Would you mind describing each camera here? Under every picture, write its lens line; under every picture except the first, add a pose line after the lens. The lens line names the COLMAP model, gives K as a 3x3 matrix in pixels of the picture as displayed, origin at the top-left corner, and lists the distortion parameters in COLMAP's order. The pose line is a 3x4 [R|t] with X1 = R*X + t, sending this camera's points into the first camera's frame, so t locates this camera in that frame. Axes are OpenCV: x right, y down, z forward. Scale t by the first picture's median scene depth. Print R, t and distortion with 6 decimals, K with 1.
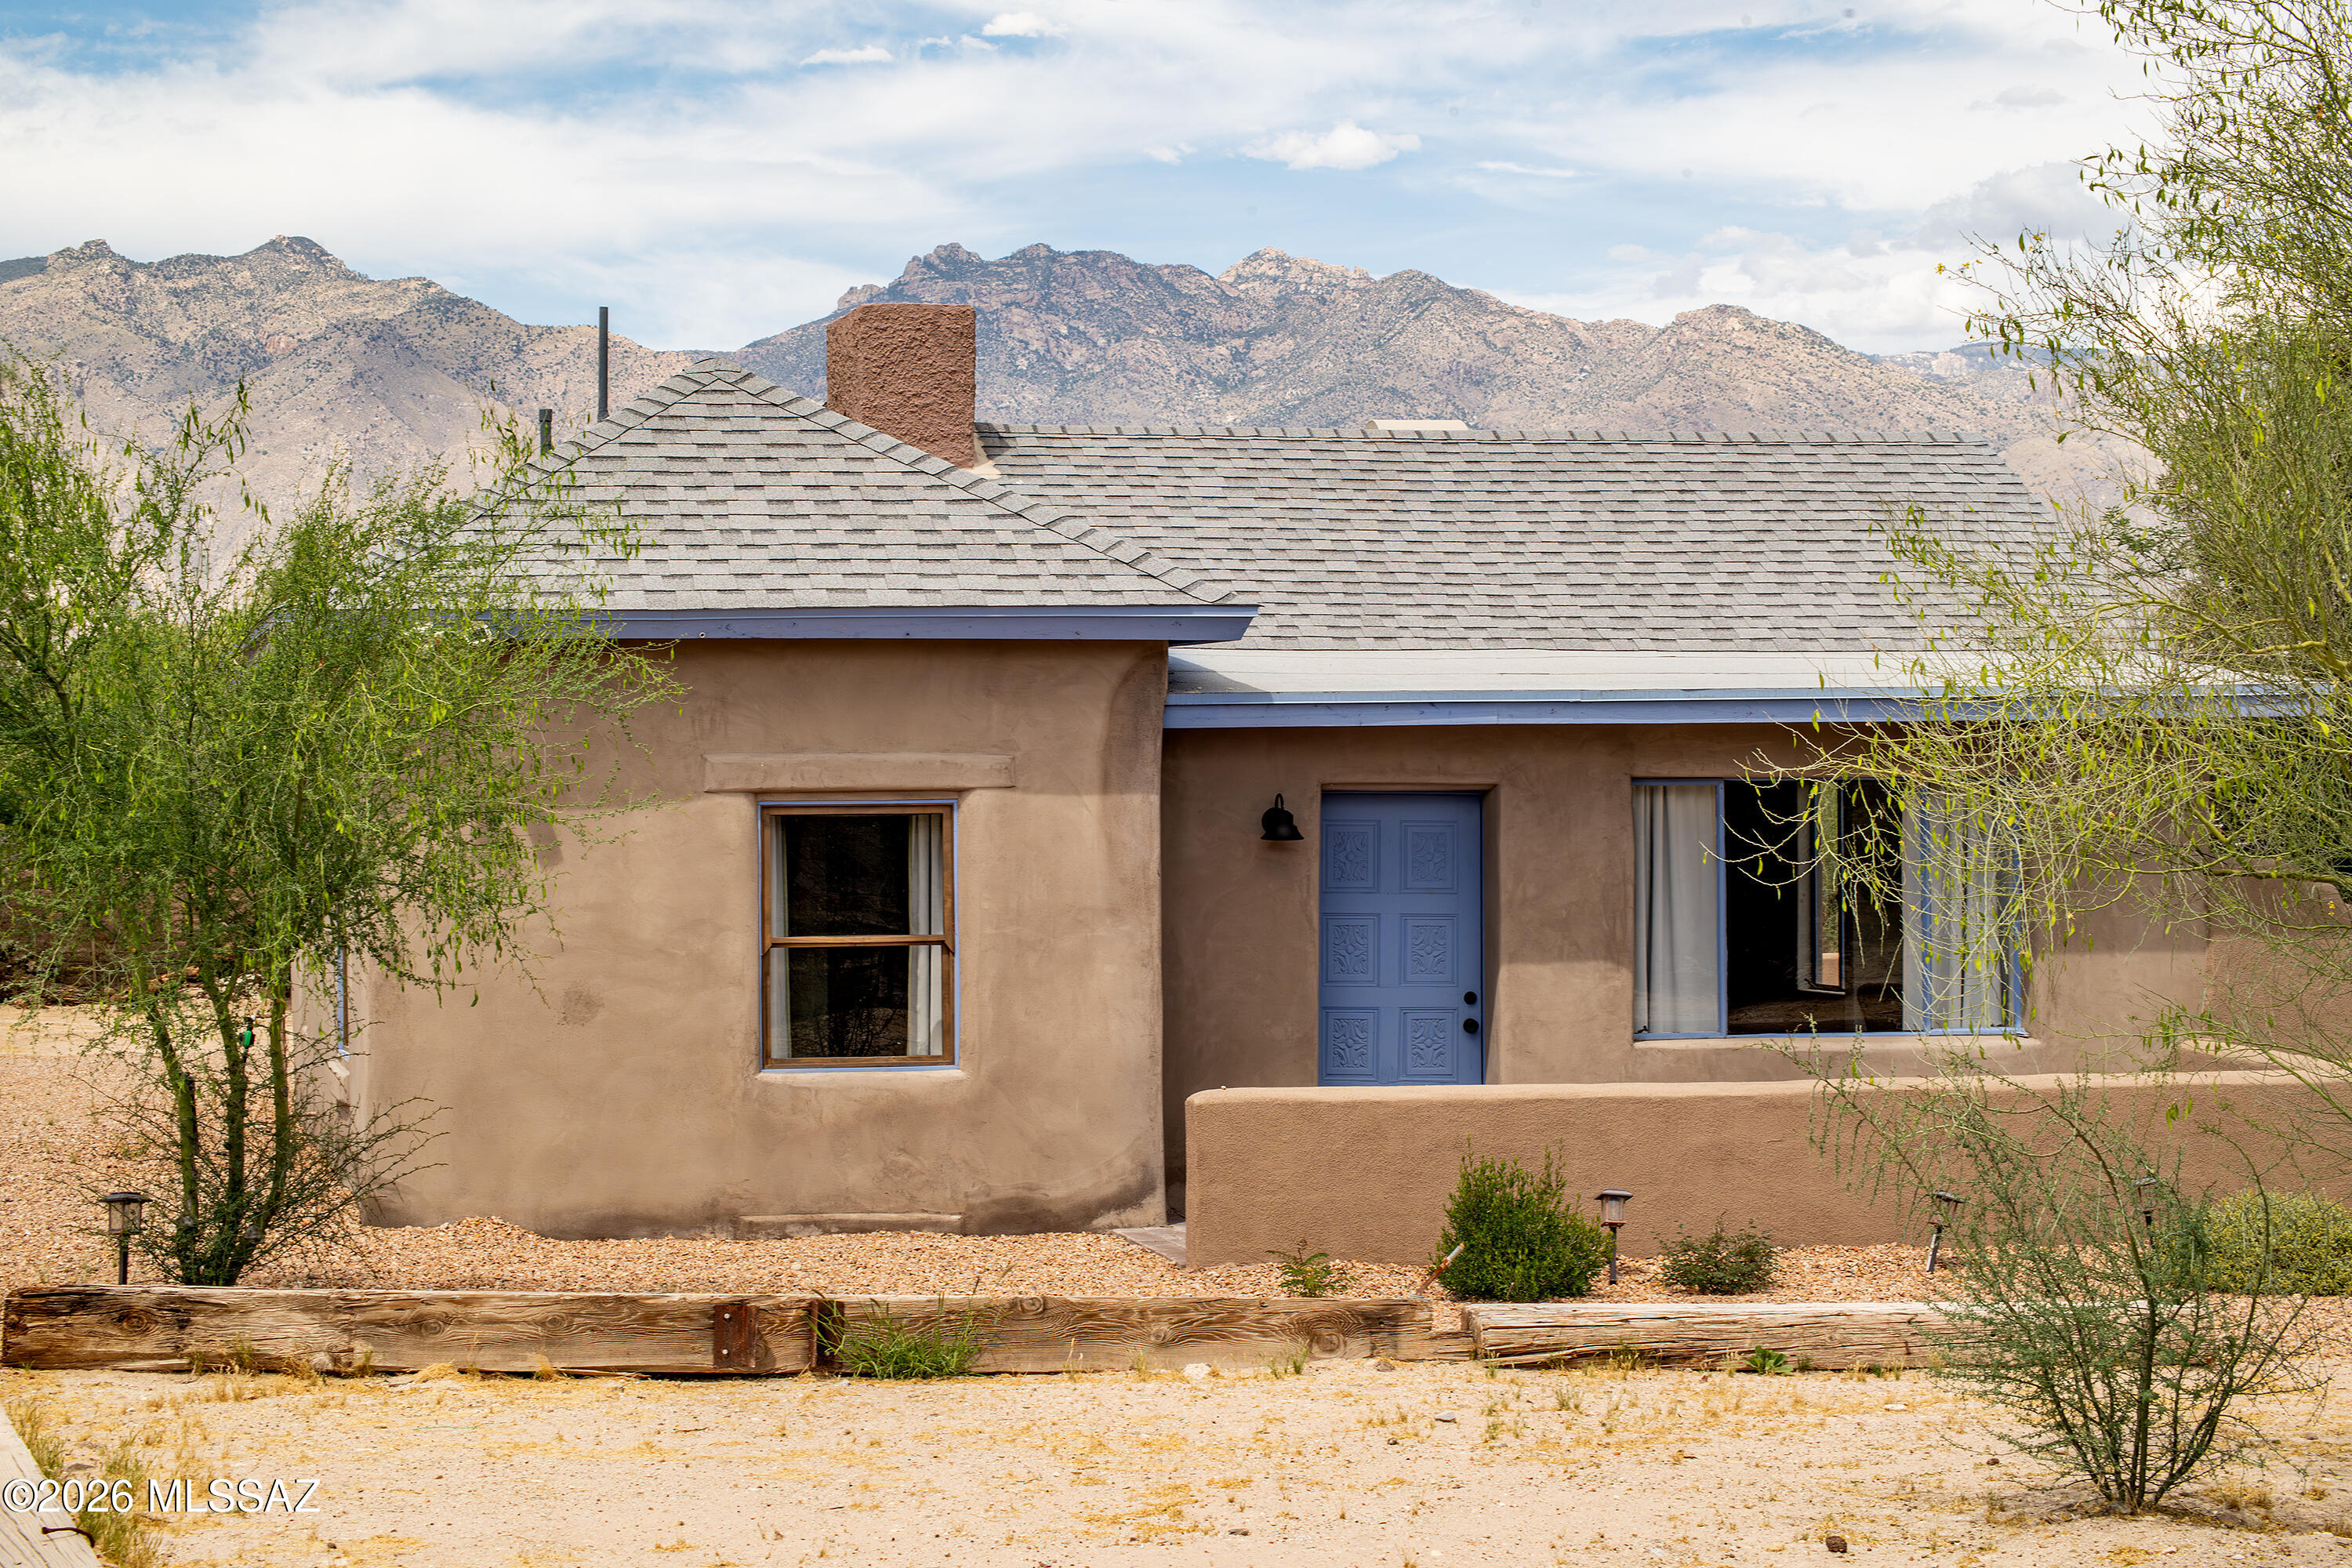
lens RADIAL K [[4844.7, 0, 1166.2], [0, 4844.7, 761.3], [0, 0, 1]] dist [-0.102937, 0.000000]
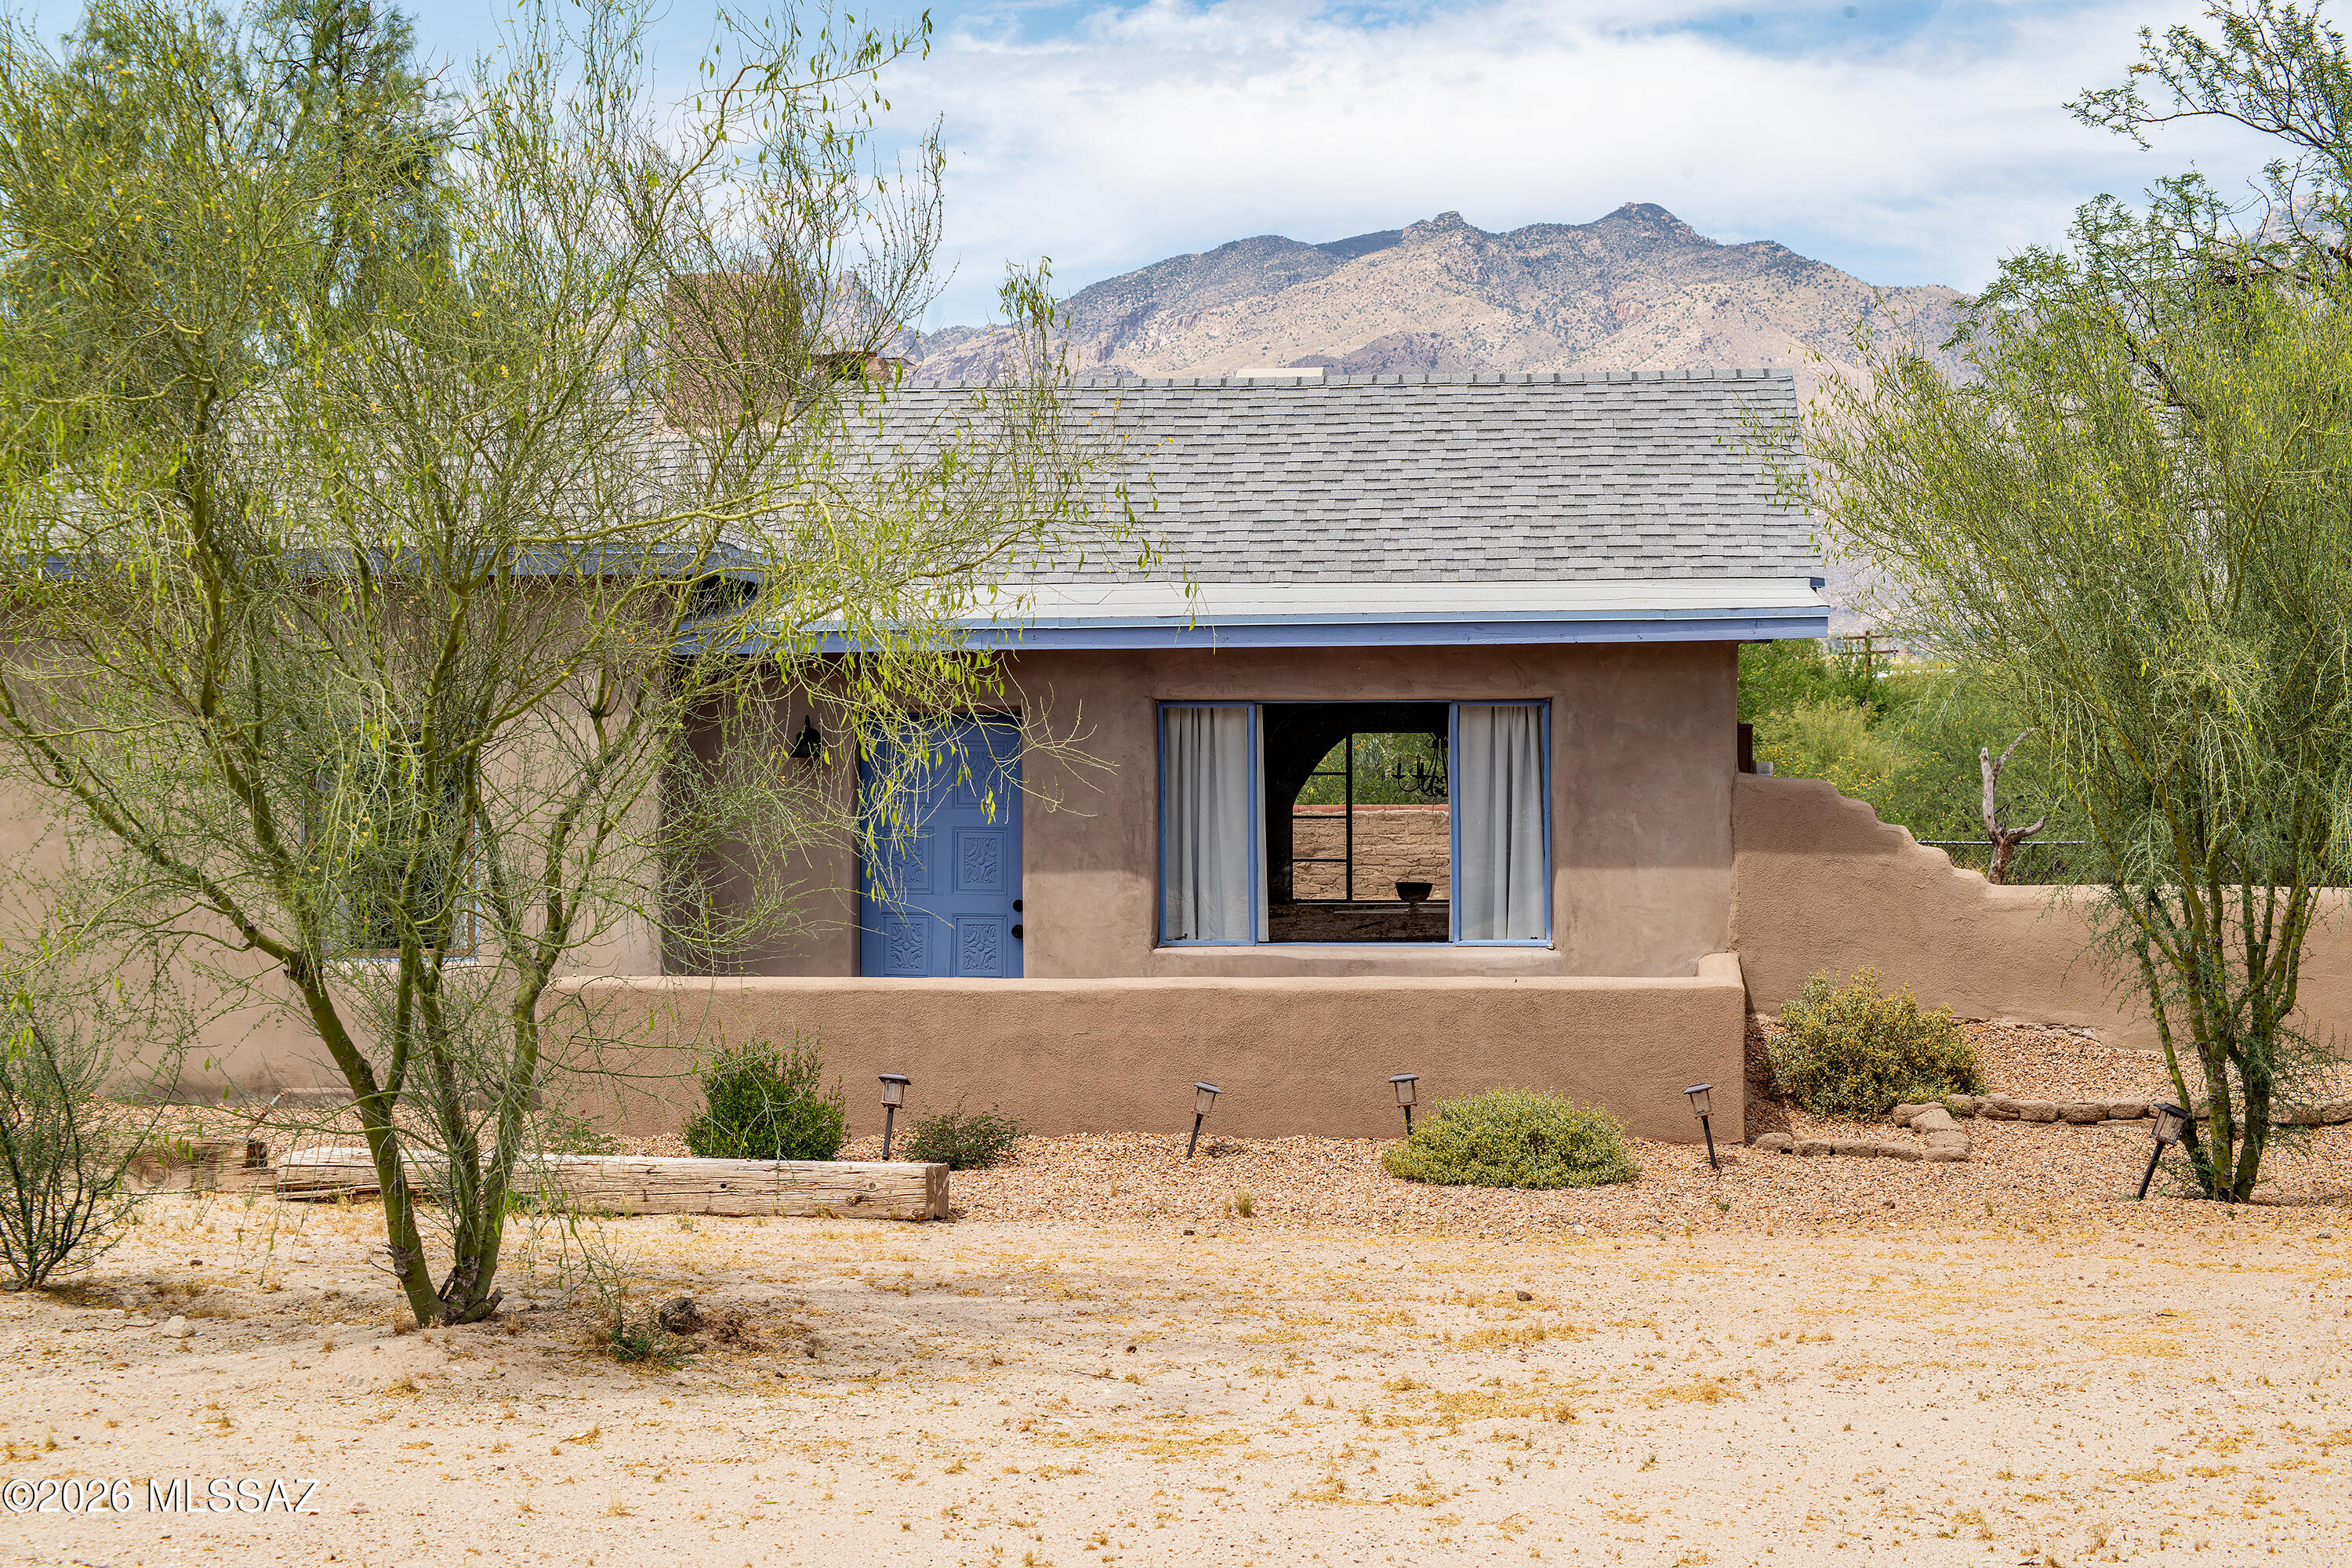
lens RADIAL K [[4844.7, 0, 1165.4], [0, 4844.7, 780.2], [0, 0, 1]] dist [-0.102937, 0.000000]
pose [[0.961914, 0.001419, -0.273350, 0.411265], [0.001743, 0.999934, 0.011323, 0.009484], [0.273348, -0.011368, 0.961848, -0.028092]]
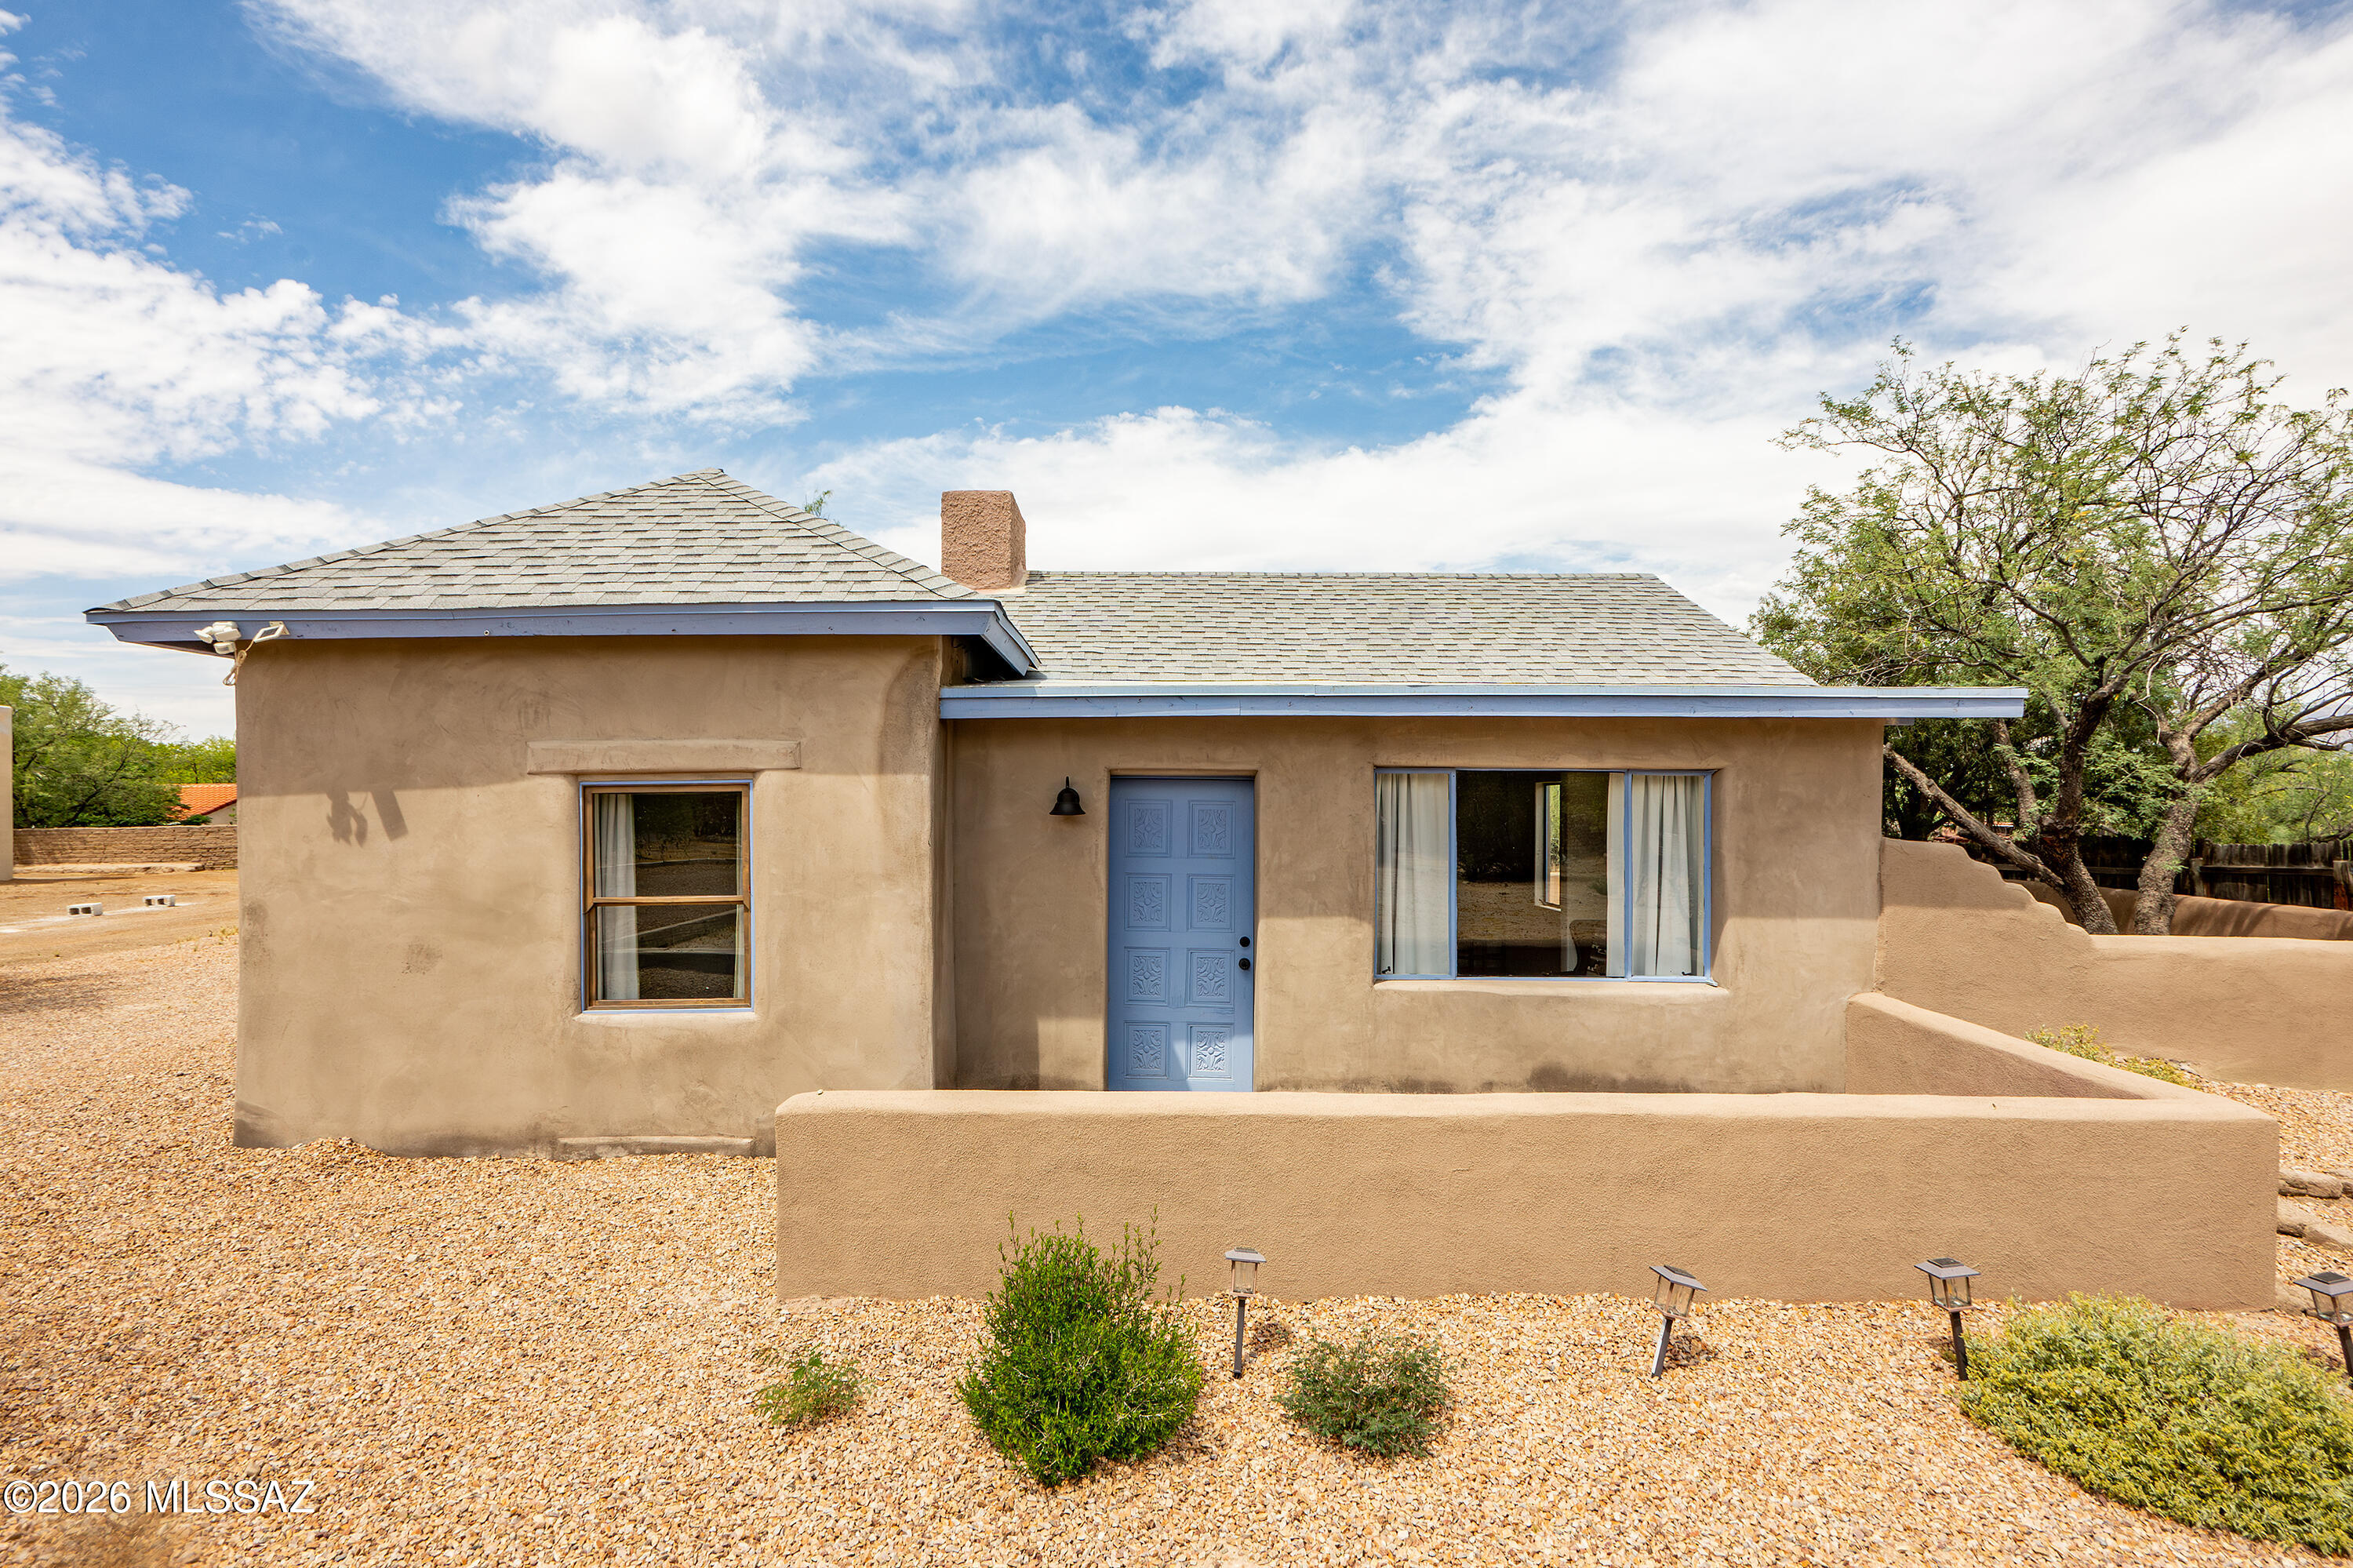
lens RADIAL K [[1169.7, 0, 1164.9], [0, 1169.7, 807.3], [0, 0, 1]] dist [0.021865, 0.000281]
pose [[0.980582, 0.002864, -0.196086, 0.107952], [-0.000821, 0.999945, 0.010498, 0.011377], [0.196106, -0.010134, 0.980530, 0.737807]]
